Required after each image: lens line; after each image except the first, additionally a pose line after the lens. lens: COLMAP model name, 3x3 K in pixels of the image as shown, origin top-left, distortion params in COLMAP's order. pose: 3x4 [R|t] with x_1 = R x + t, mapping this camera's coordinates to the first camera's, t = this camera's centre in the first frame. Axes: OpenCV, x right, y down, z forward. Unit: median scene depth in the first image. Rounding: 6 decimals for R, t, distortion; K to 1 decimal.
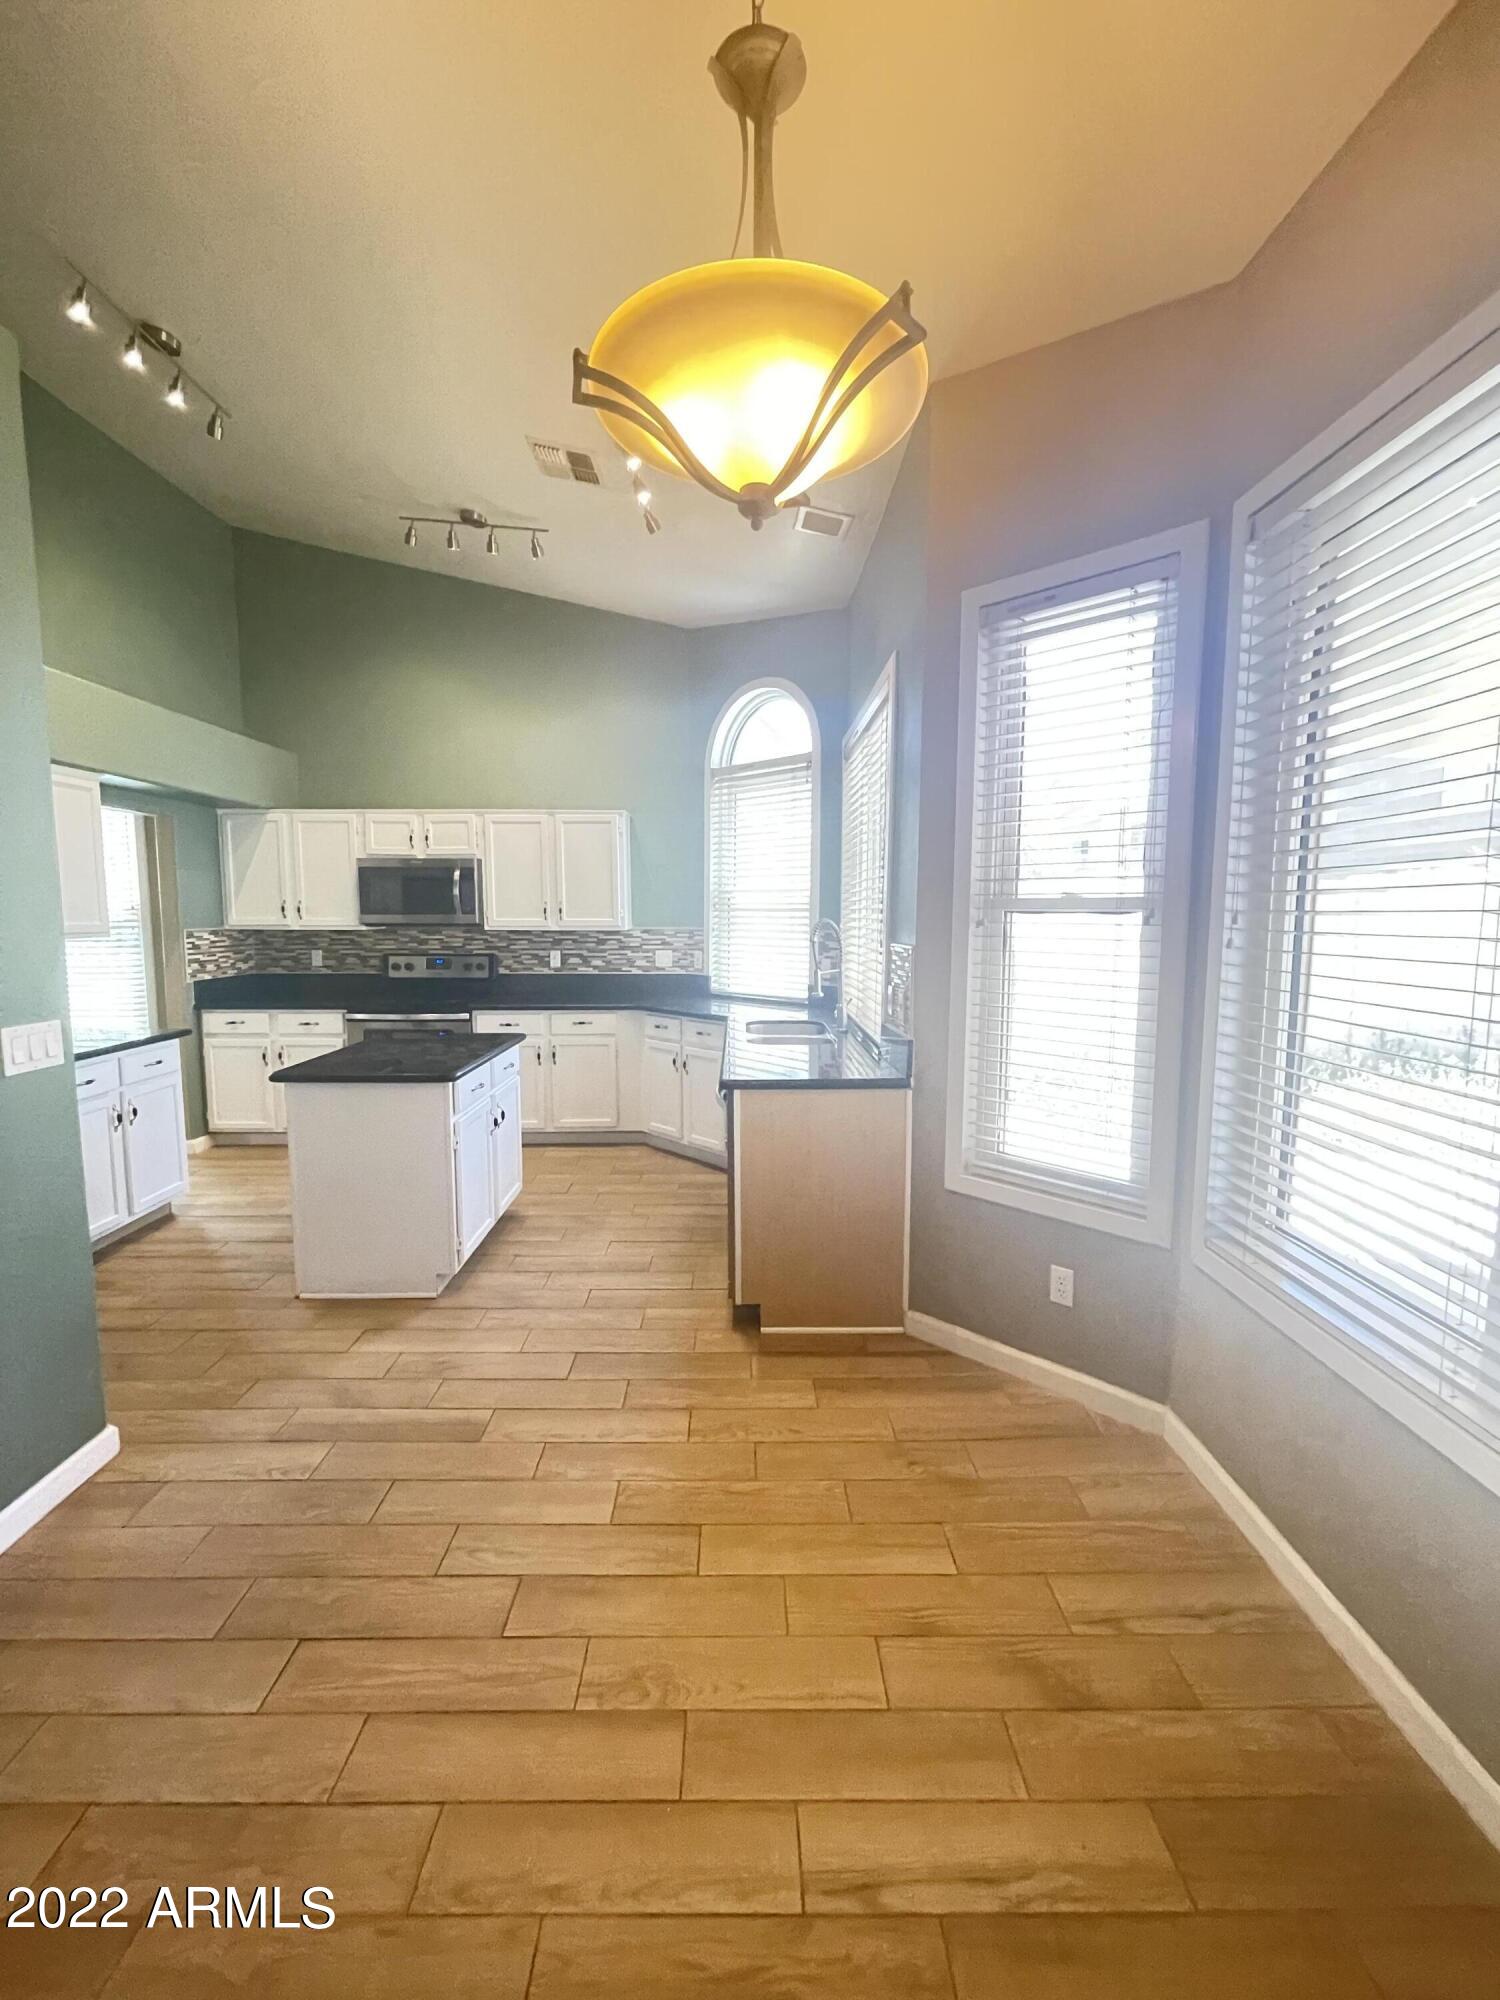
lens RADIAL K [[814.3, 0, 748.0], [0, 814.3, 992.6], [0, 0, 1]] dist [0.001149, -0.000188]
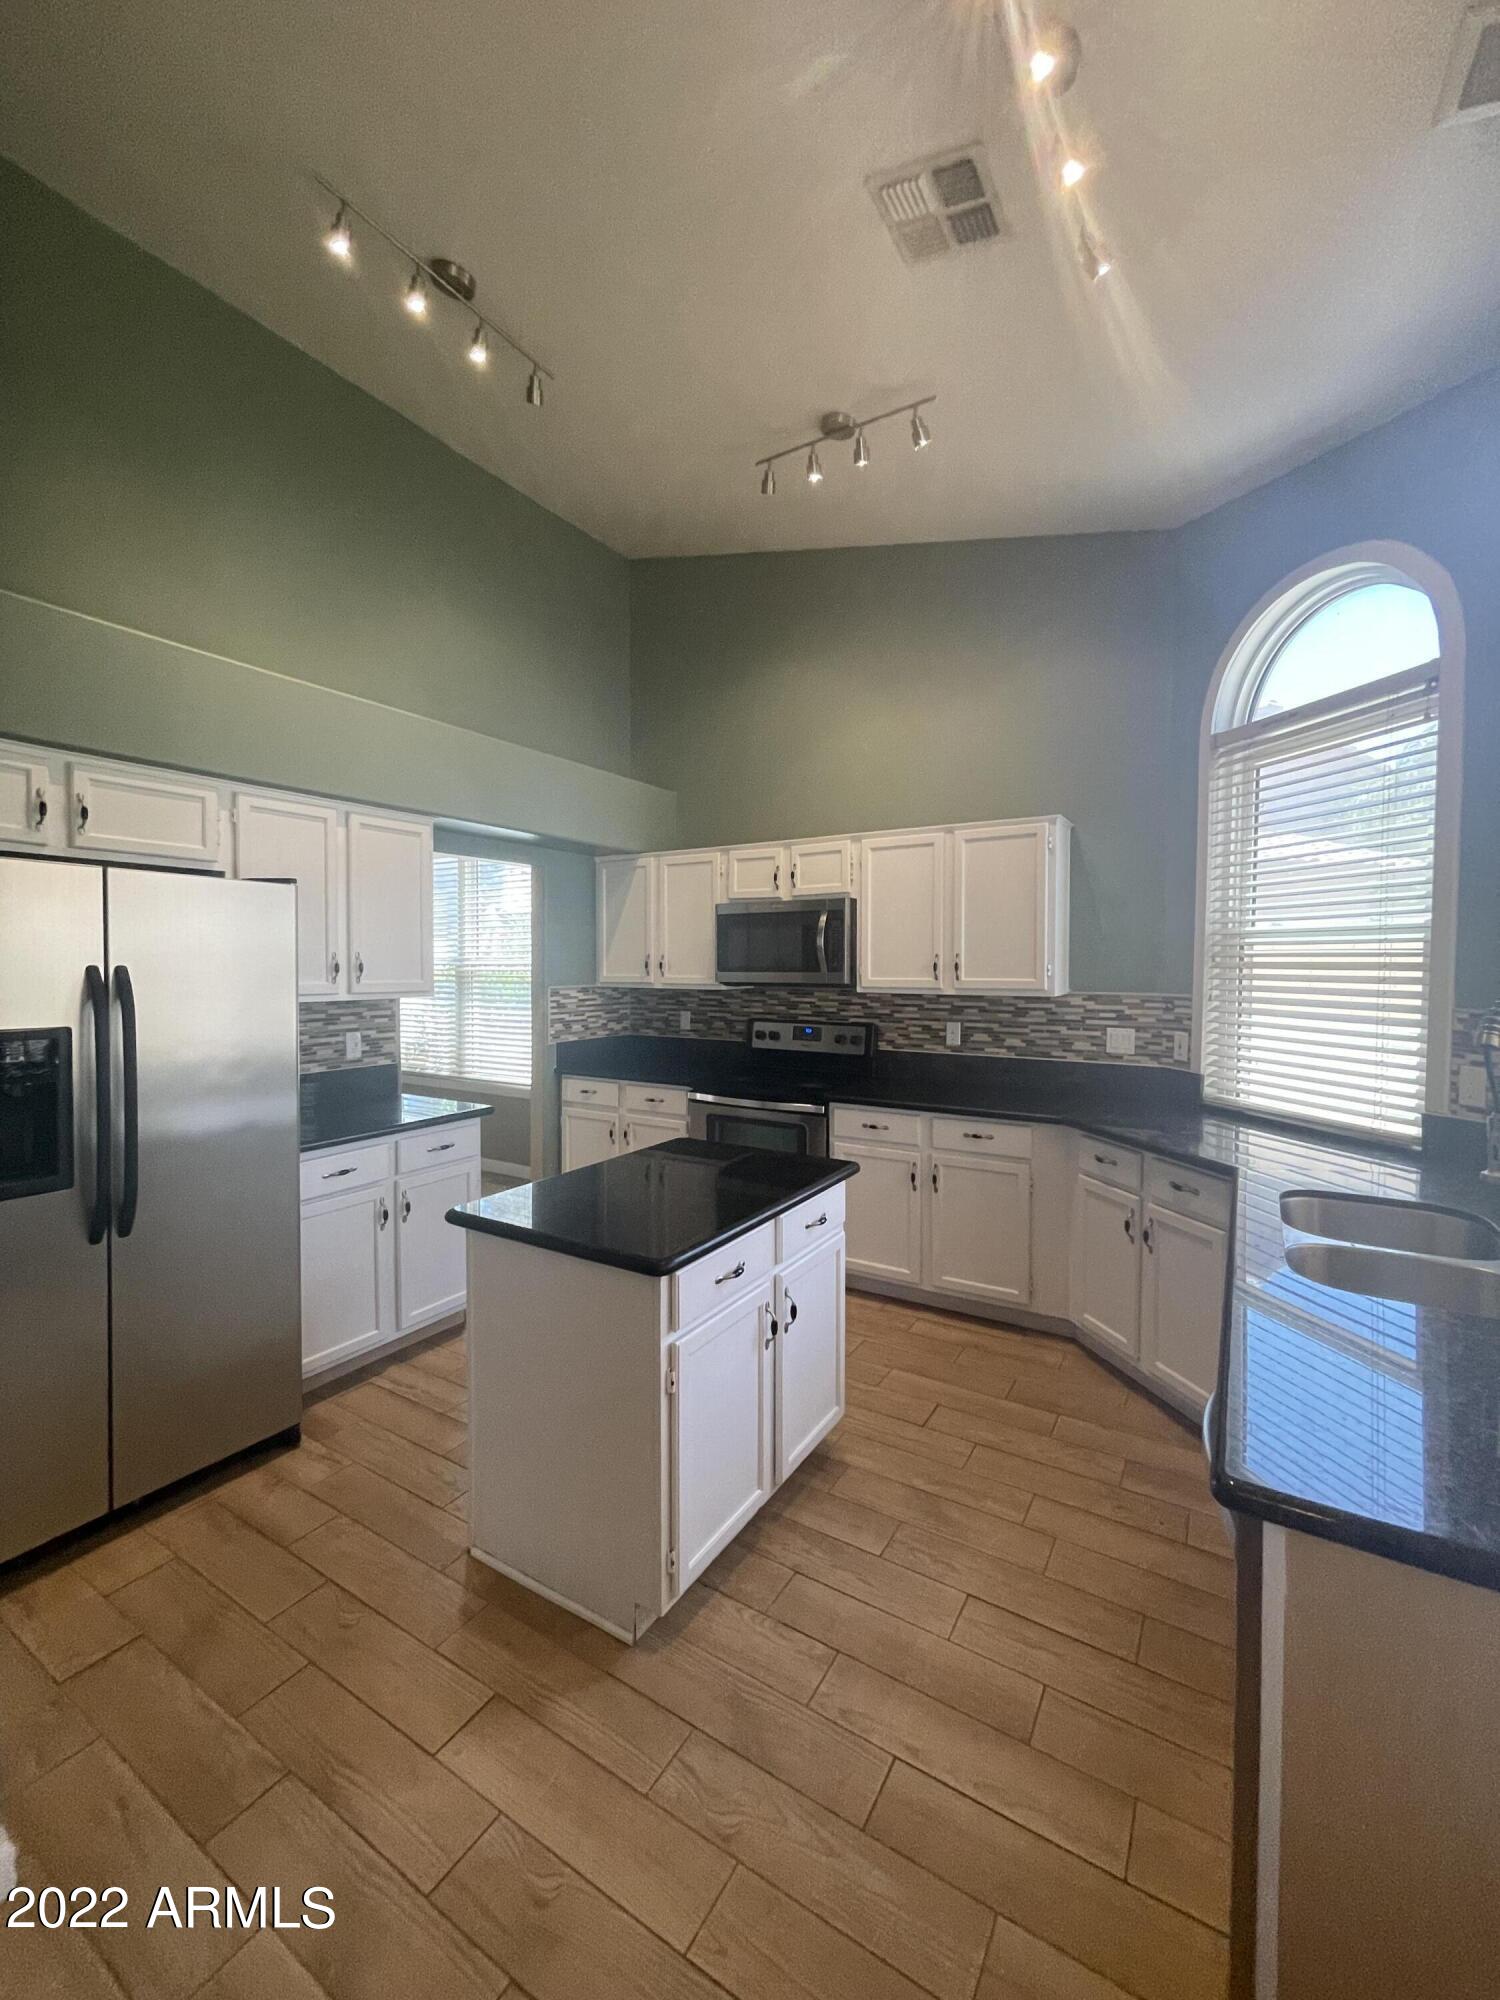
lens RADIAL K [[808.6, 0, 745.1], [0, 808.6, 991.5], [0, 0, 1]] dist [-0.000662, -0.000419]
pose [[0.844592, 0.017710, -0.535118, -0.013745], [-0.053323, 0.997266, -0.051157, -0.035653], [0.532749, 0.071741, 0.843227, 0.332274]]
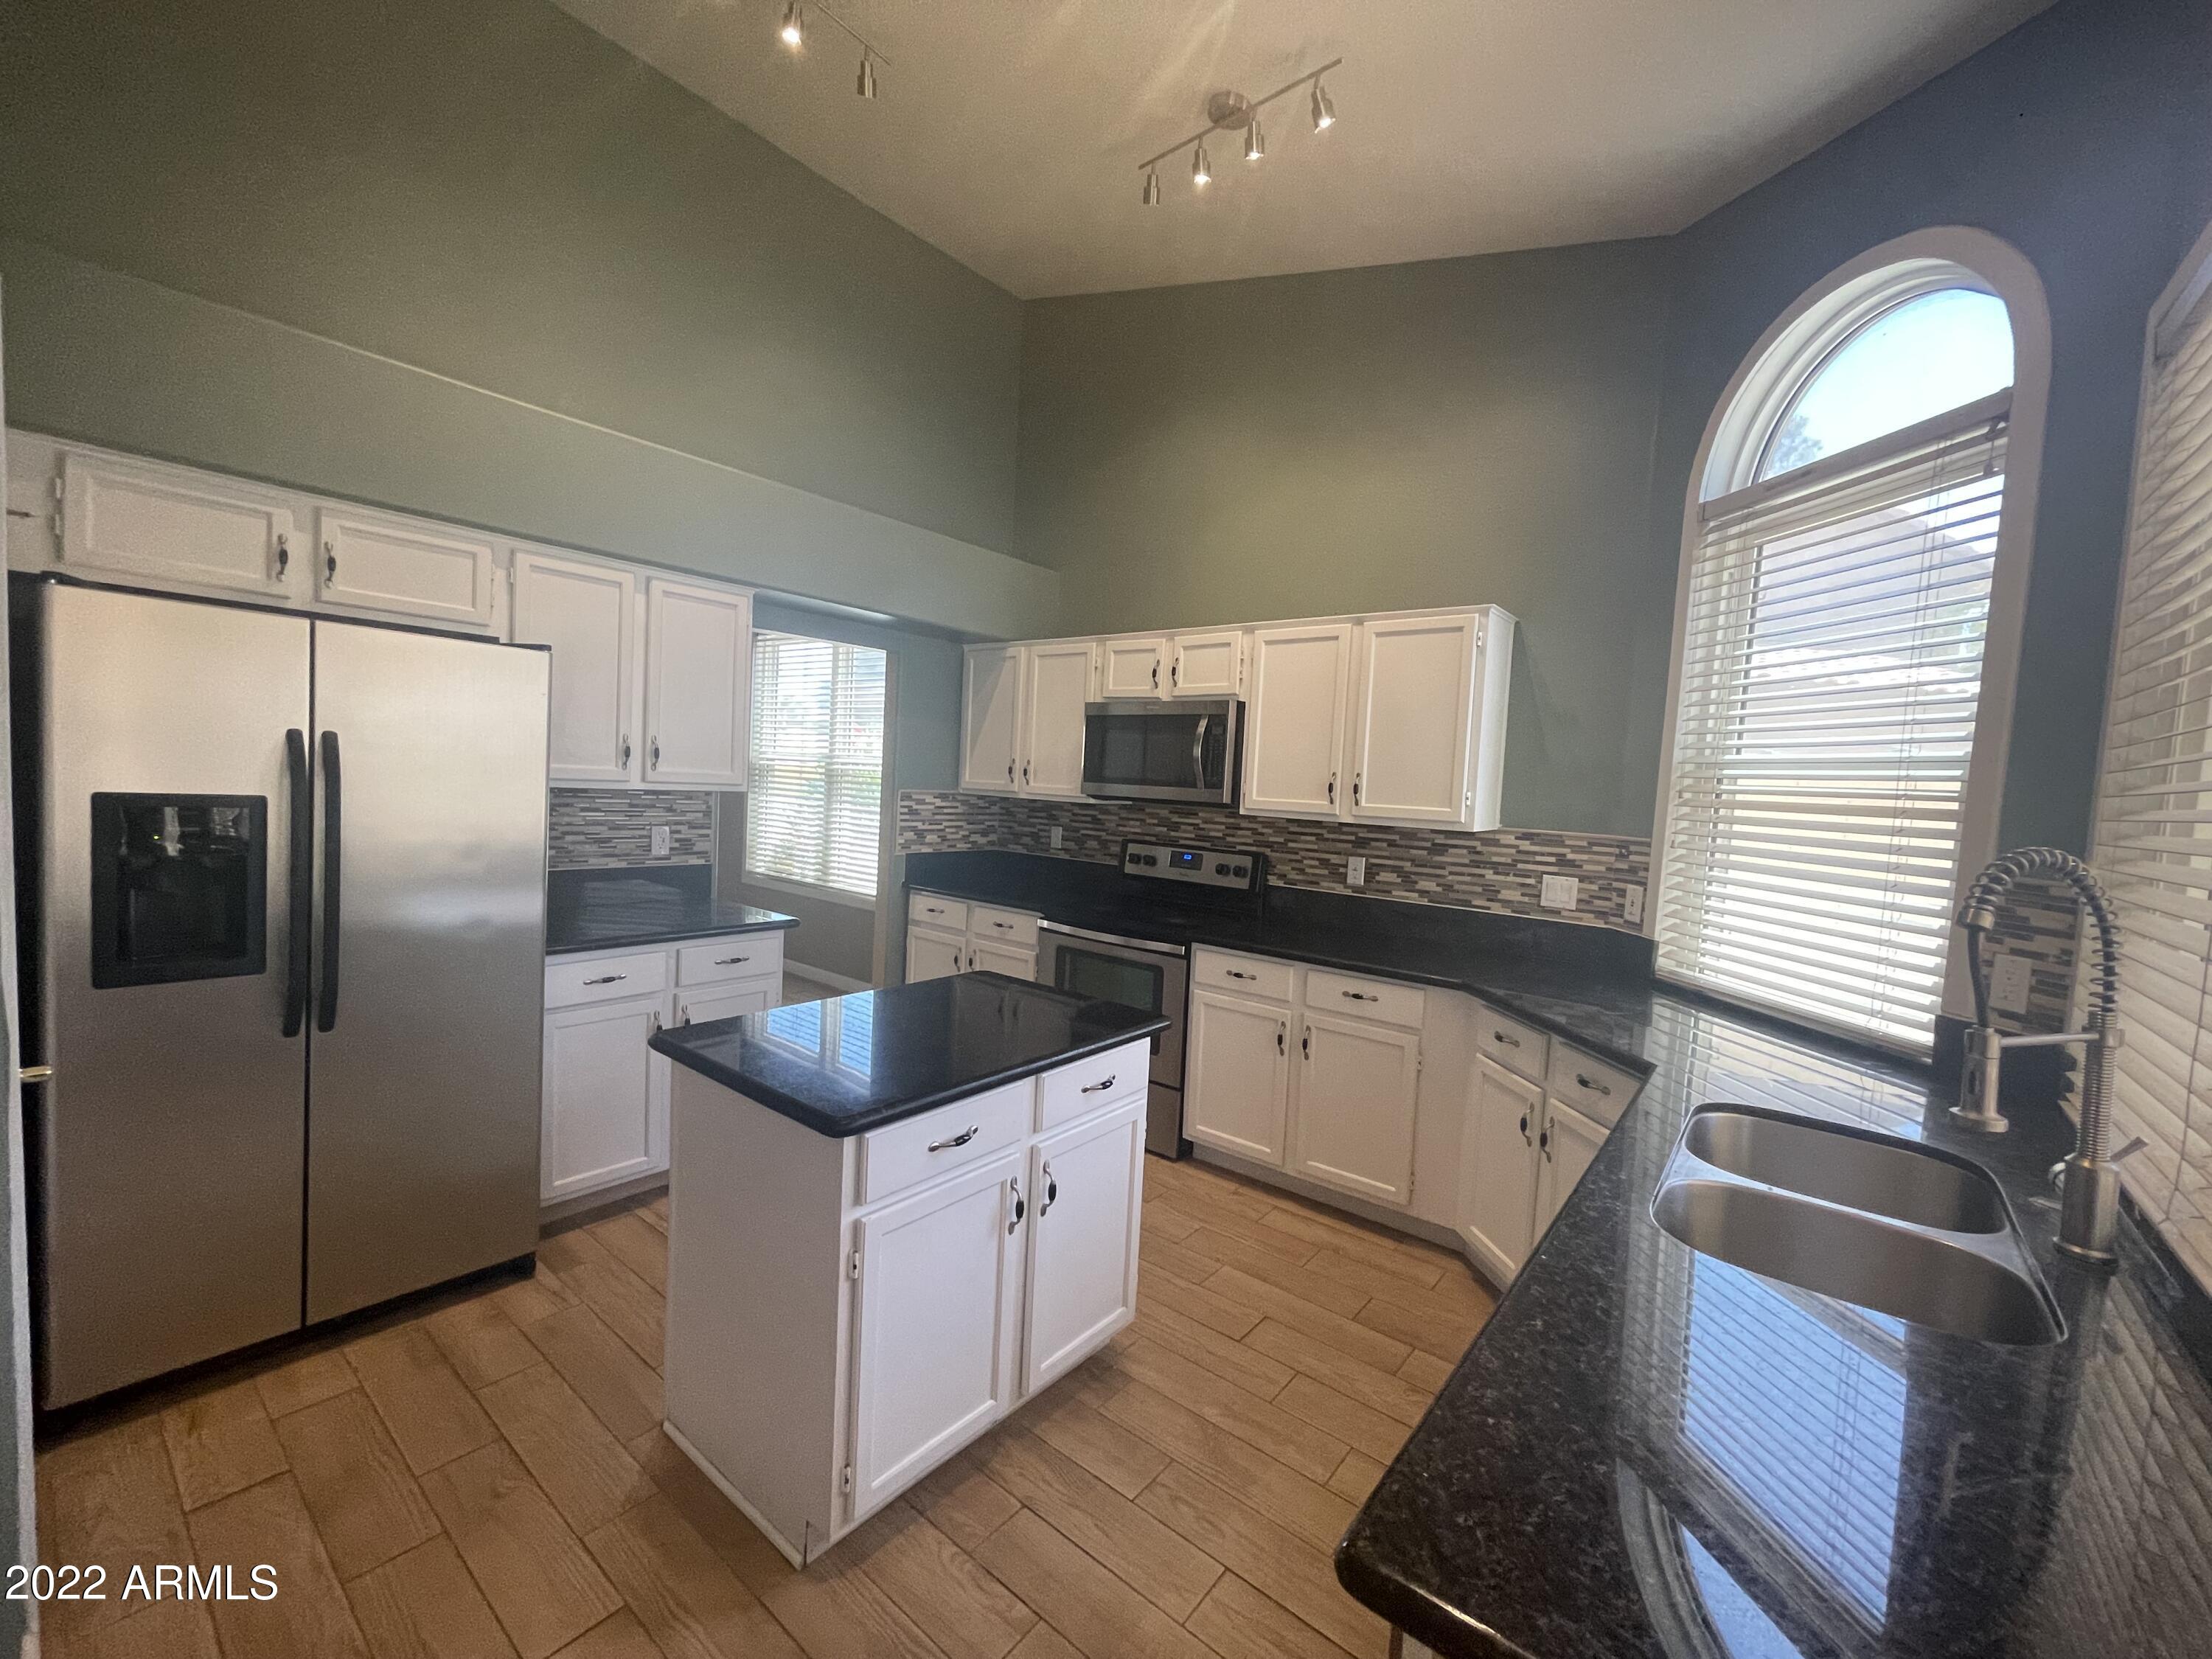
lens RADIAL K [[890.8, 0, 1096.8], [0, 890.8, 836.1], [0, 0, 1]] dist [-0.001881, -0.000141]
pose [[0.770311, 0.079400, -0.632706, 0.027427], [-0.113991, 0.993381, -0.014121, -0.039543], [0.627397, 0.083001, 0.774263, 0.418498]]
